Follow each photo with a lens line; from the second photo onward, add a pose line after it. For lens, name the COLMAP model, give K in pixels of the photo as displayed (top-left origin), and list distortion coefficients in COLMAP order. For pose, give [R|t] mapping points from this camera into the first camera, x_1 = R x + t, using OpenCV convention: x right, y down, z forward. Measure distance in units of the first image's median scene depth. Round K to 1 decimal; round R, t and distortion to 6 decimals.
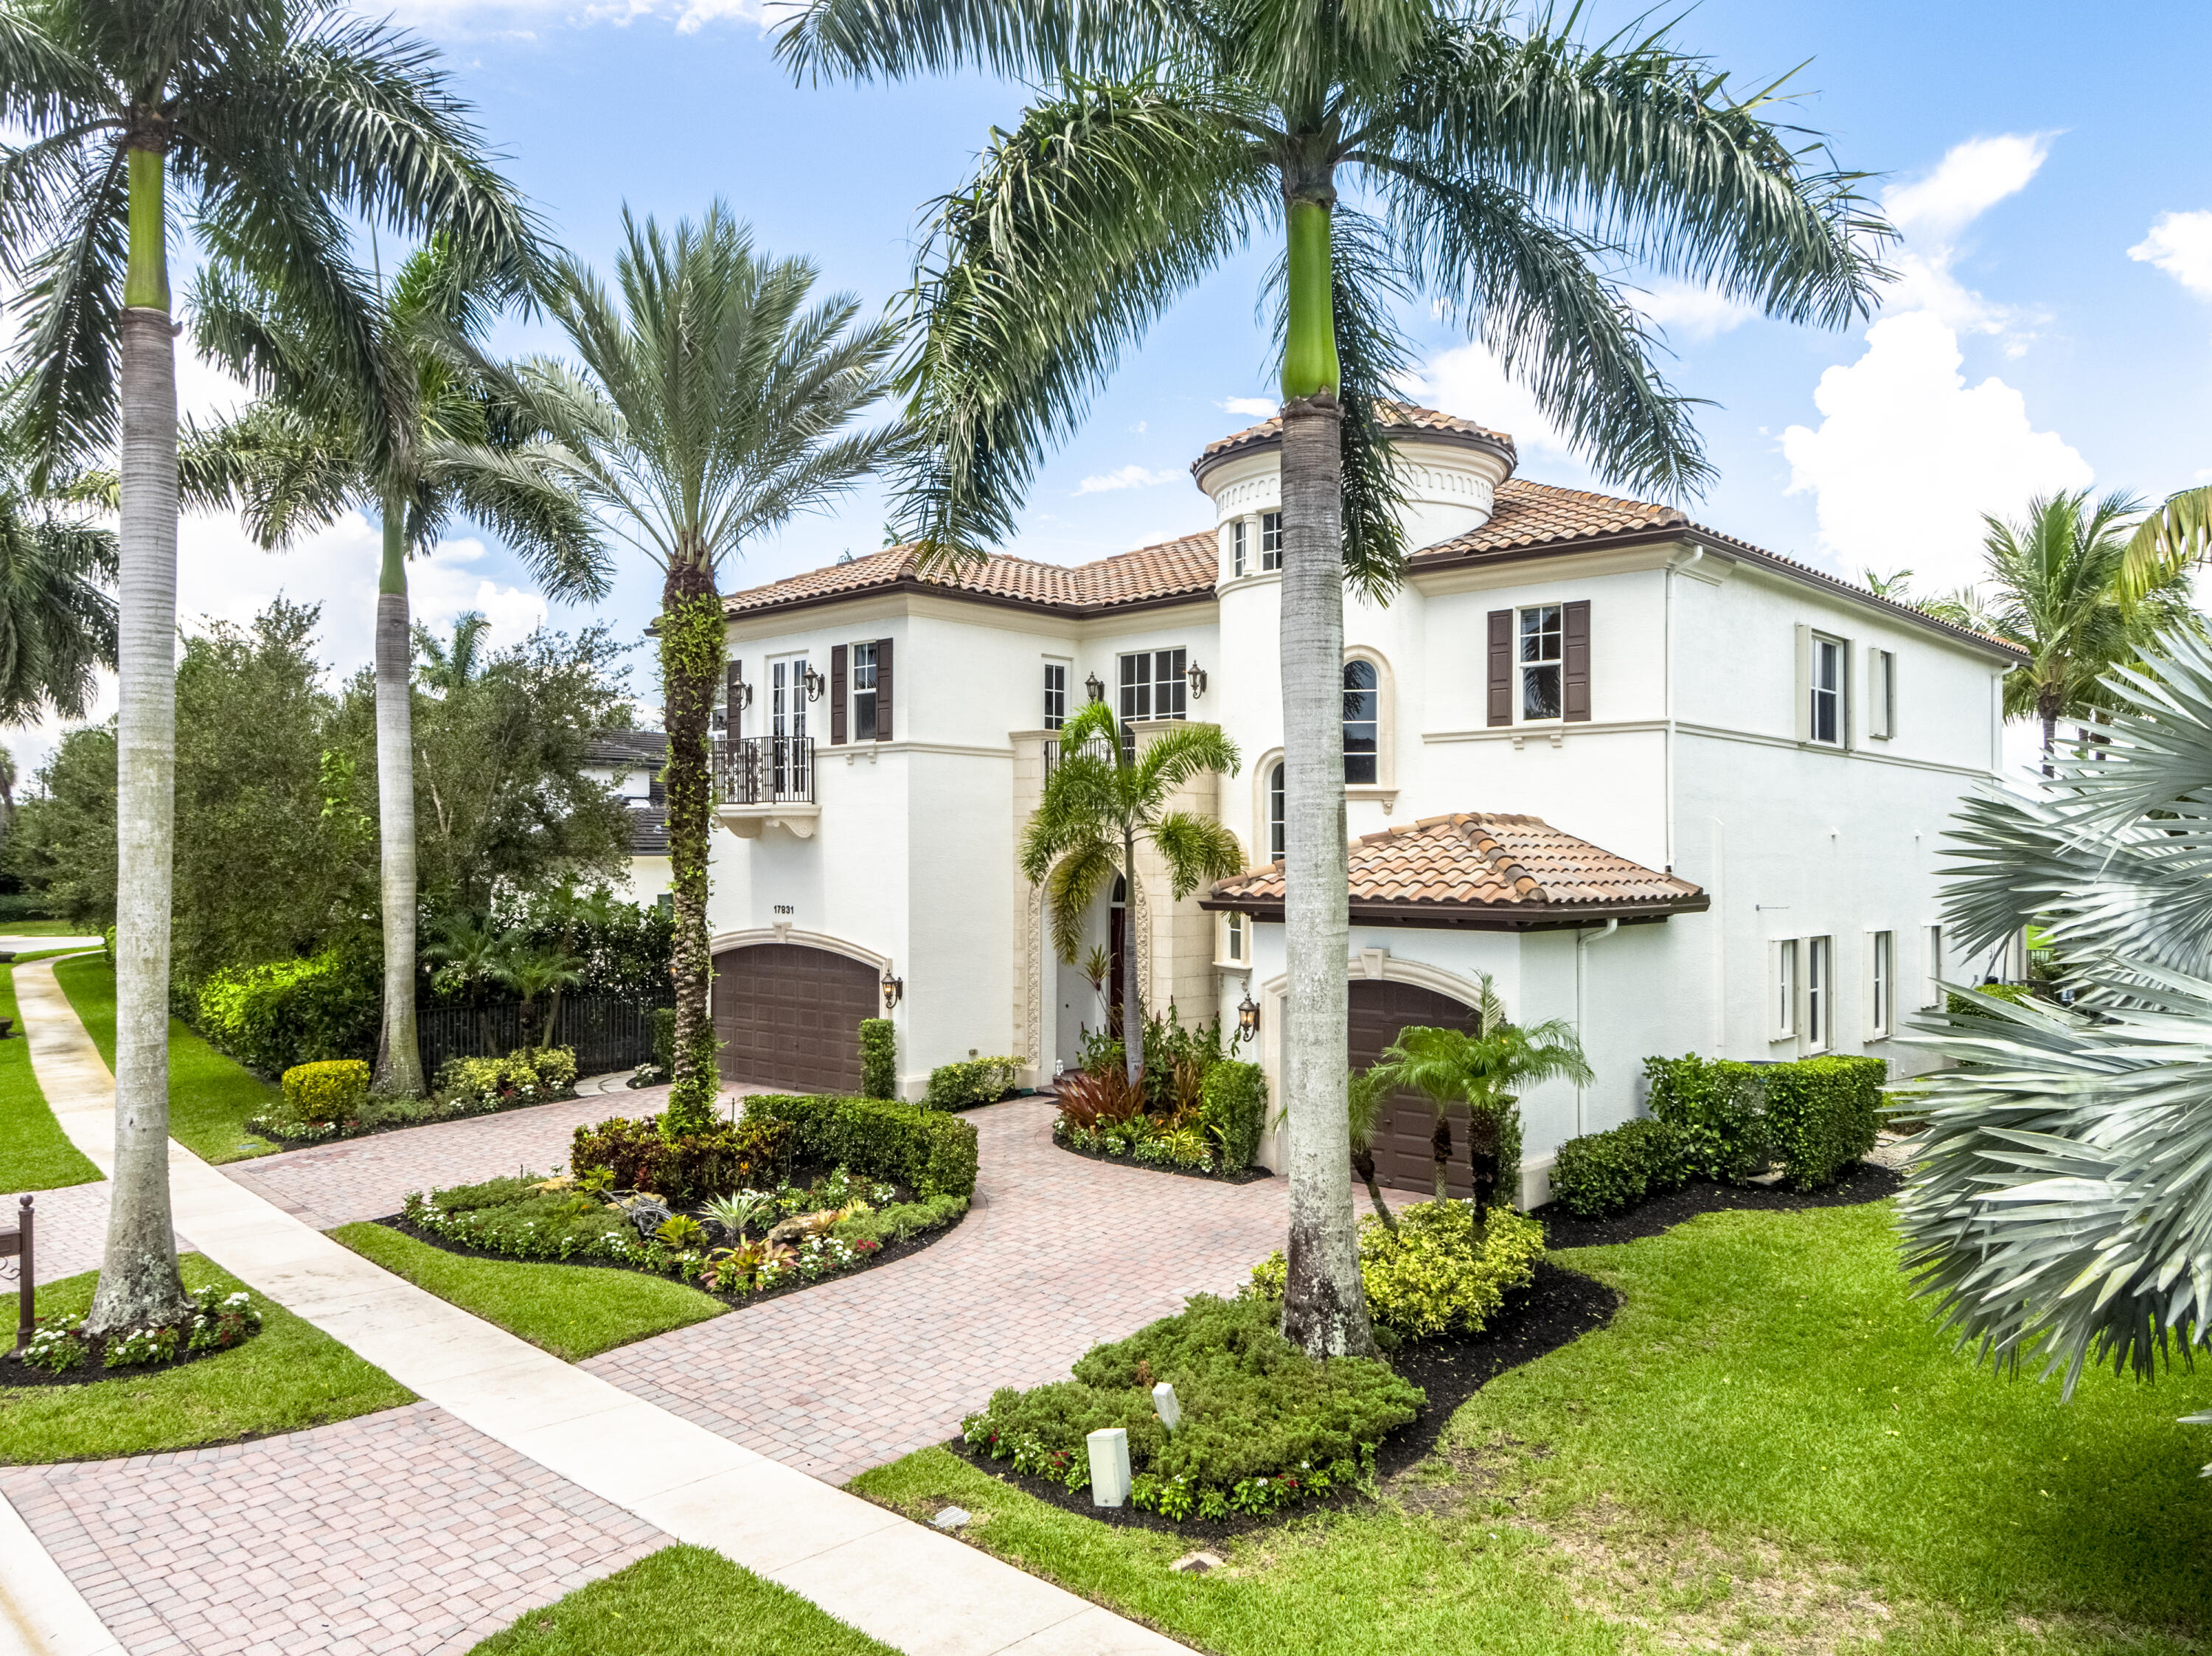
lens RADIAL K [[1665.6, 0, 1106.0], [0, 1665.6, 828.0], [0, 0, 1]] dist [0.002482, 0.000365]
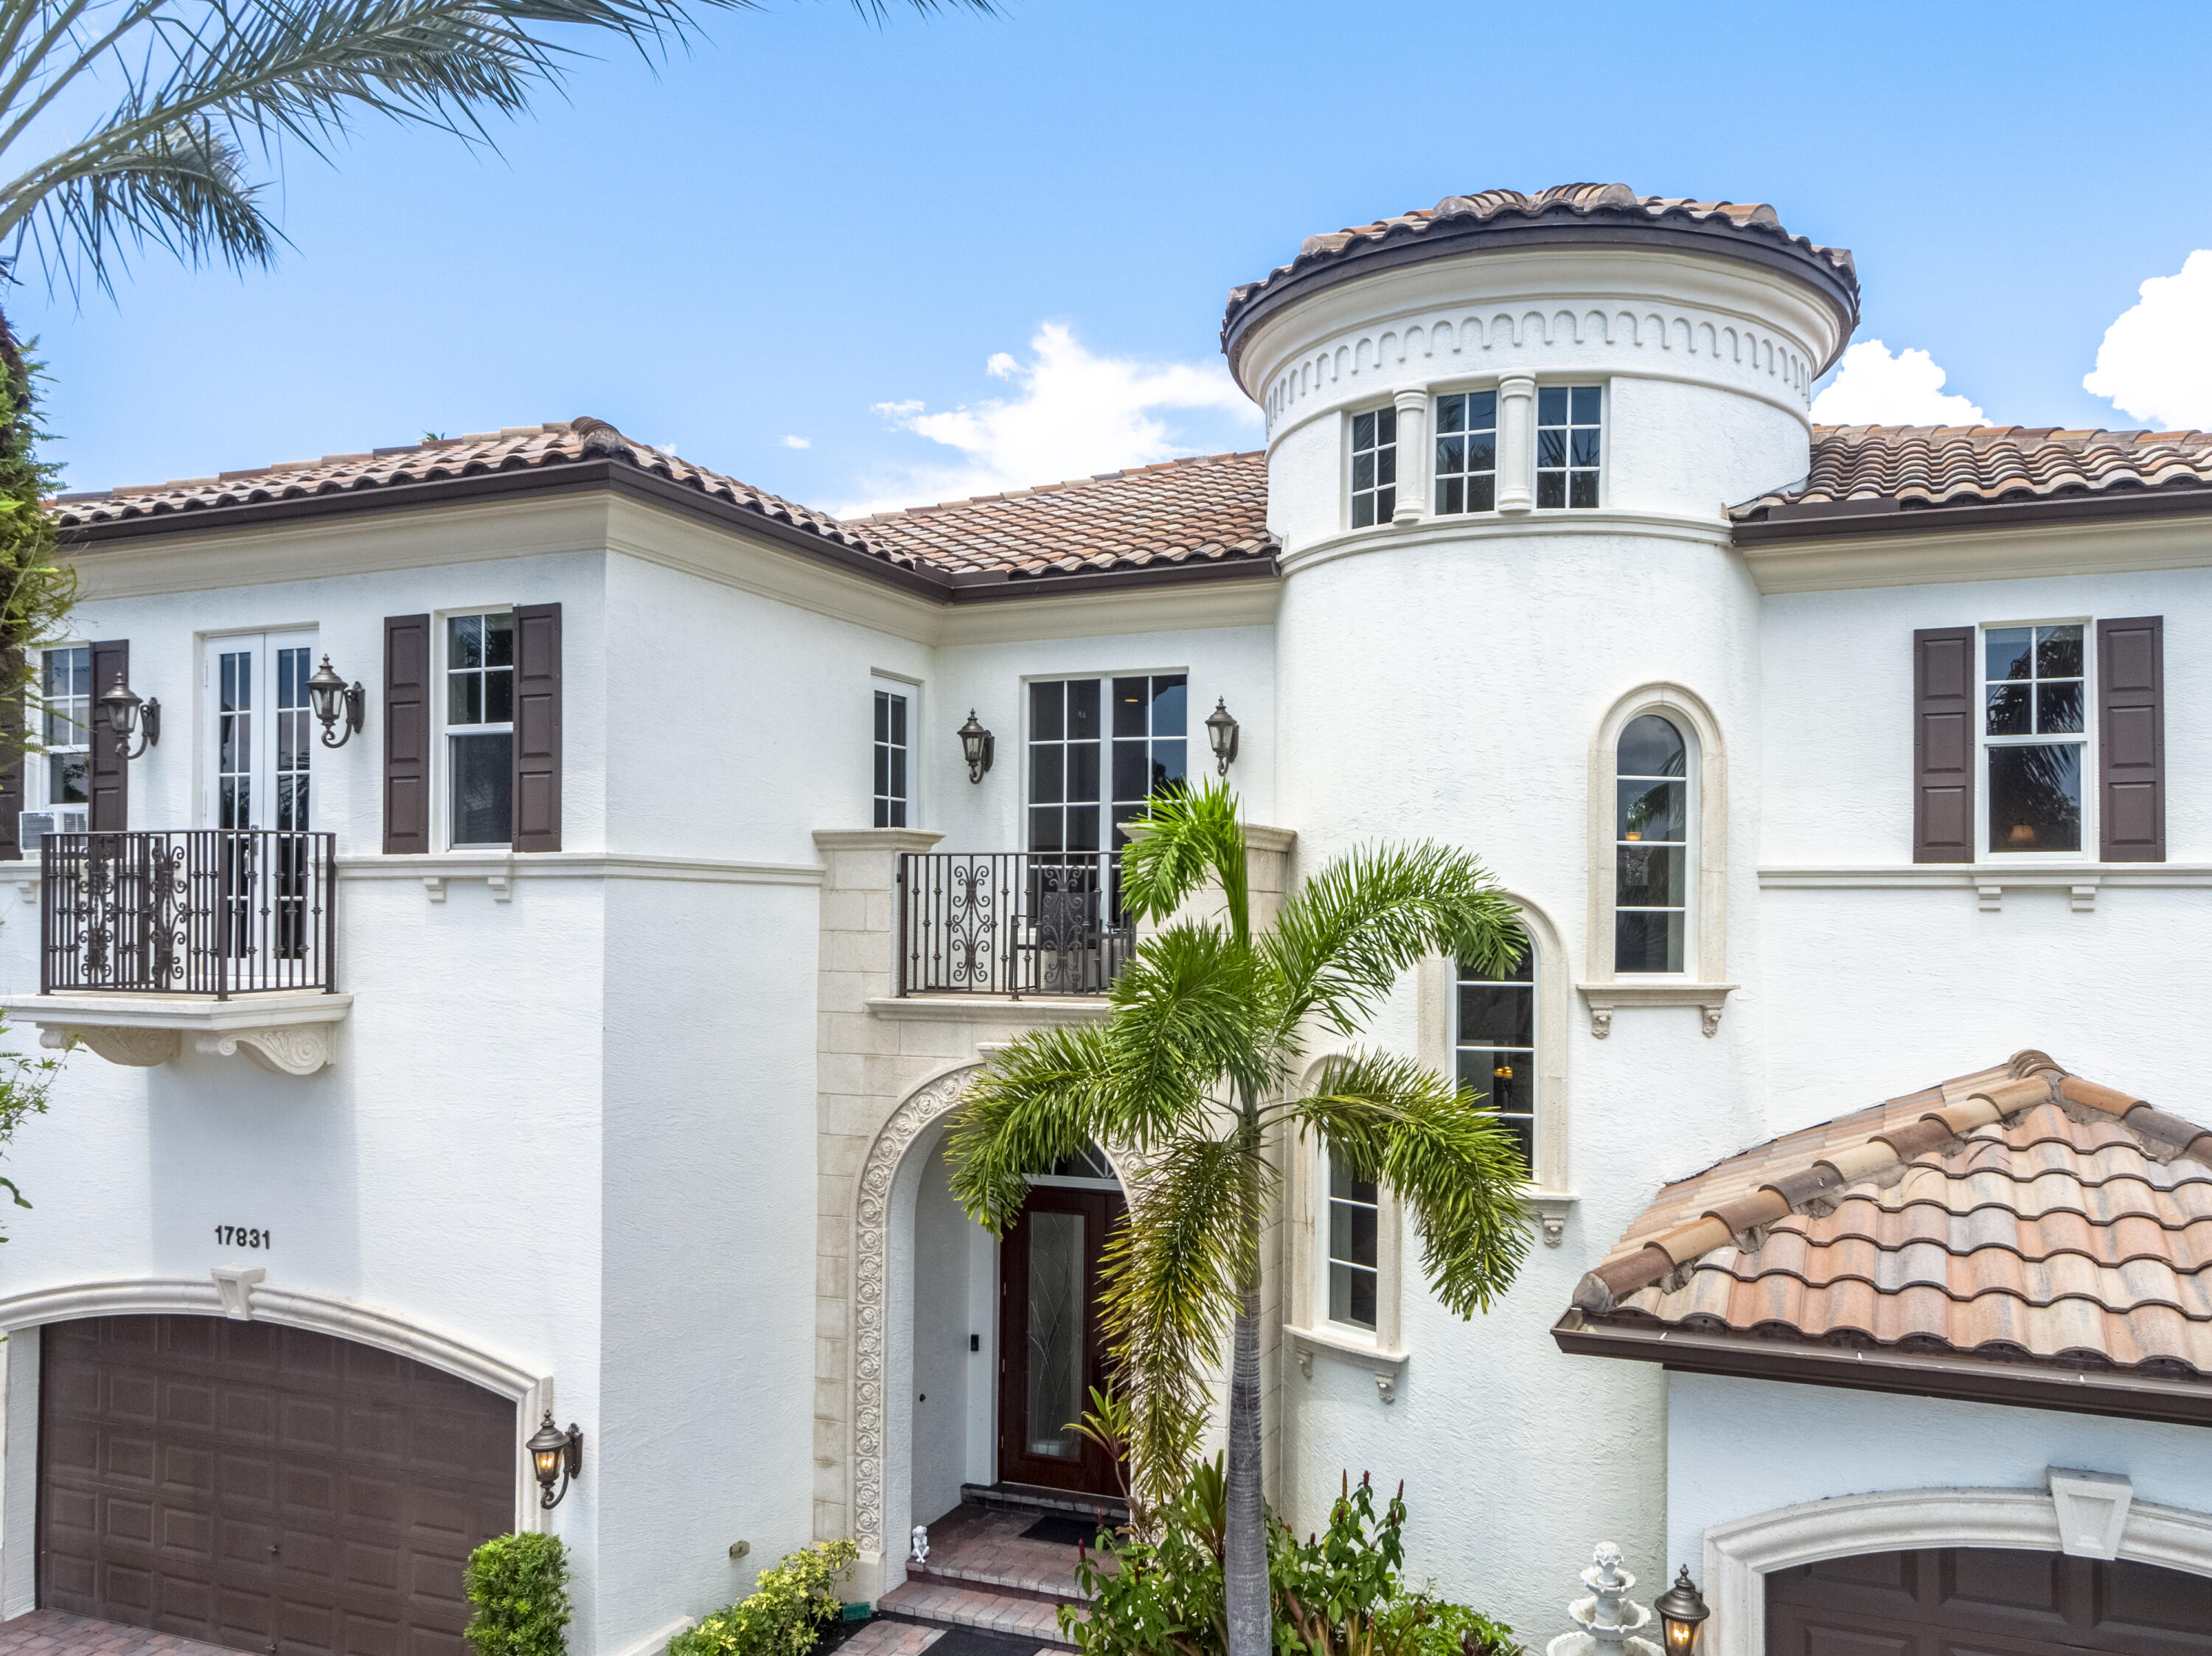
lens RADIAL K [[1414.9, 0, 1106.8], [0, 1414.9, 871.2], [0, 0, 1]] dist [0.000363, 0.000292]
pose [[0.927321, 0.010135, 0.374130, -0.129596], [-0.012597, 0.999912, 0.004135, -0.049246], [-0.374055, -0.008548, 0.927367, 0.605409]]
